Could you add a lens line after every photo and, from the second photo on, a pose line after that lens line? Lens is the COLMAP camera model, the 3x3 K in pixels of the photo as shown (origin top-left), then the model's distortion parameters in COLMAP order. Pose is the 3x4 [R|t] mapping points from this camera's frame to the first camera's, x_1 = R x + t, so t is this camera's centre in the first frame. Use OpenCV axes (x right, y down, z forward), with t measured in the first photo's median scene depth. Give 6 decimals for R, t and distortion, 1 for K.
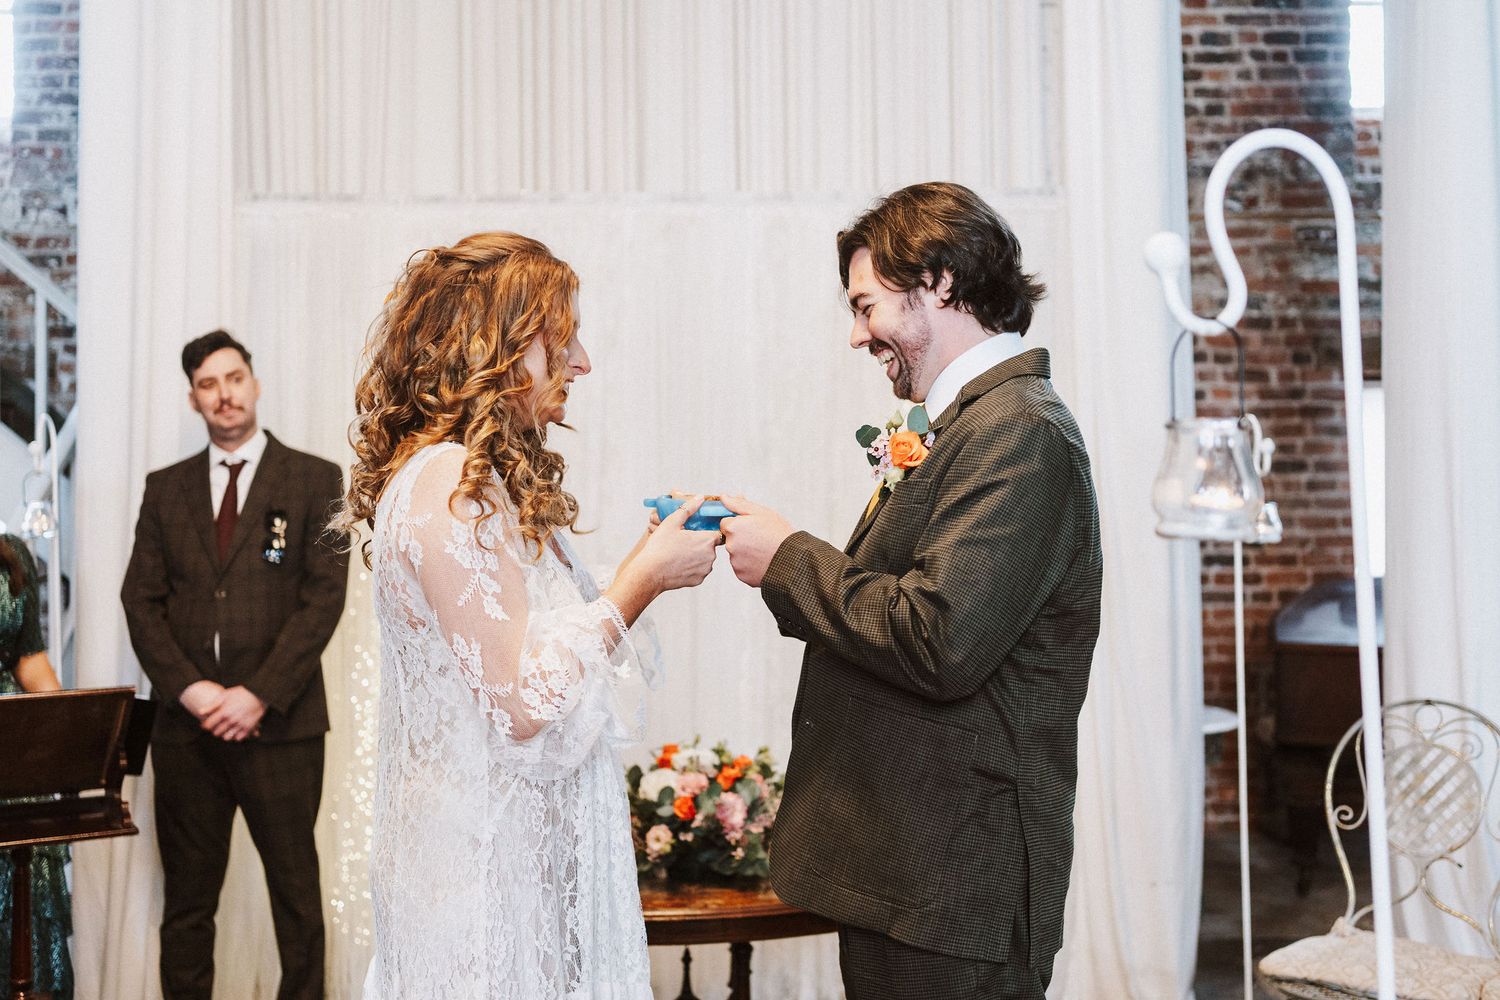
lens RADIAL K [[1529.6, 0, 757.6], [0, 1529.6, 495.2], [0, 0, 1]] dist [-0.007961, 0.009459]
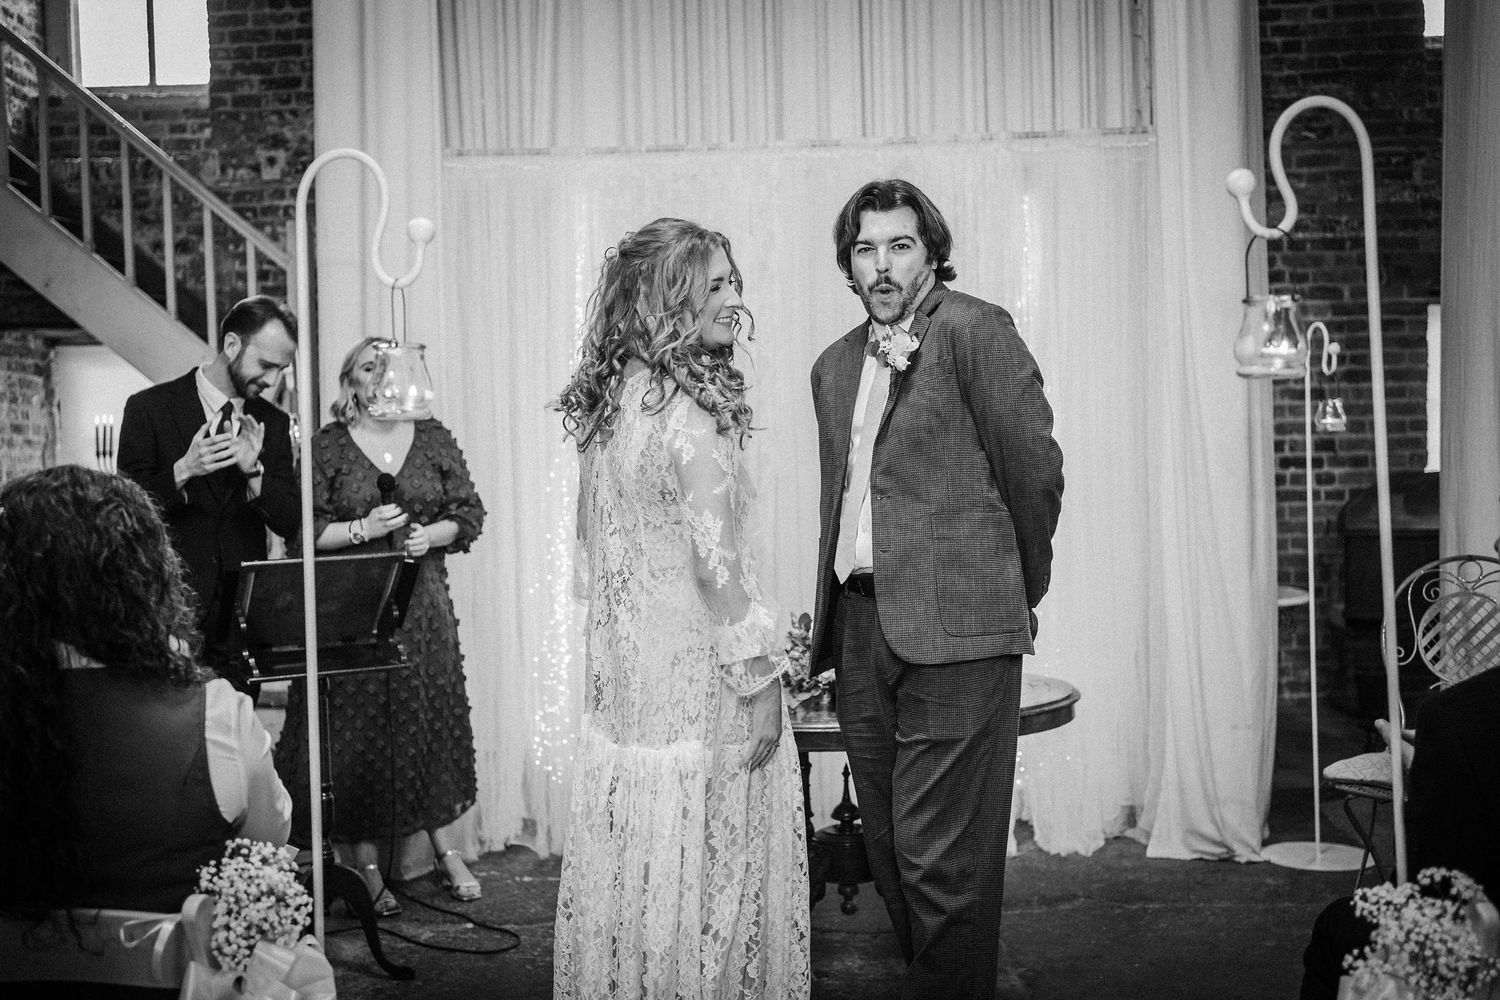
lens RADIAL K [[1516.9, 0, 739.2], [0, 1516.9, 504.8], [0, 0, 1]] dist [-0.003443, 0.017859]
pose [[0.998007, -0.012058, -0.061933, -0.039880], [0.014910, 0.998839, 0.045809, 0.023384], [0.061309, -0.046641, 0.997029, -0.152573]]
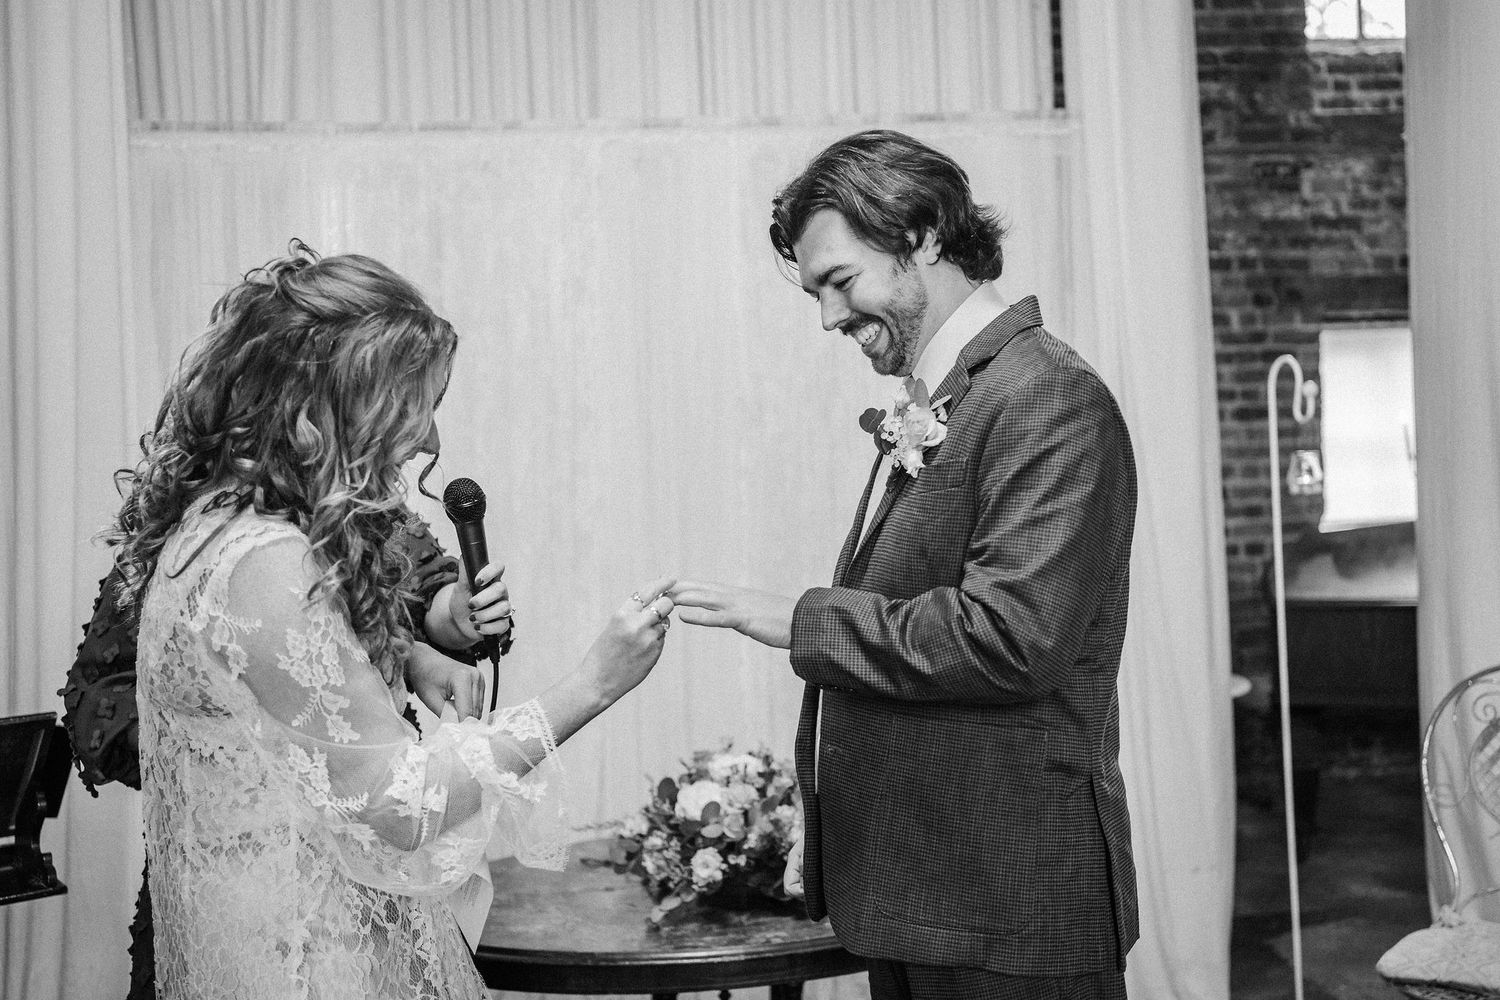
lens RADIAL K [[1529.6, 0, 757.6], [0, 1529.6, 495.2], [0, 0, 1]] dist [-0.007961, 0.009459]
pose [[0.994853, -0.032516, 0.095970, -0.075567], [0.030385, 0.999260, 0.023578, 0.000107], [-0.096666, -0.020541, 0.995105, 0.104777]]
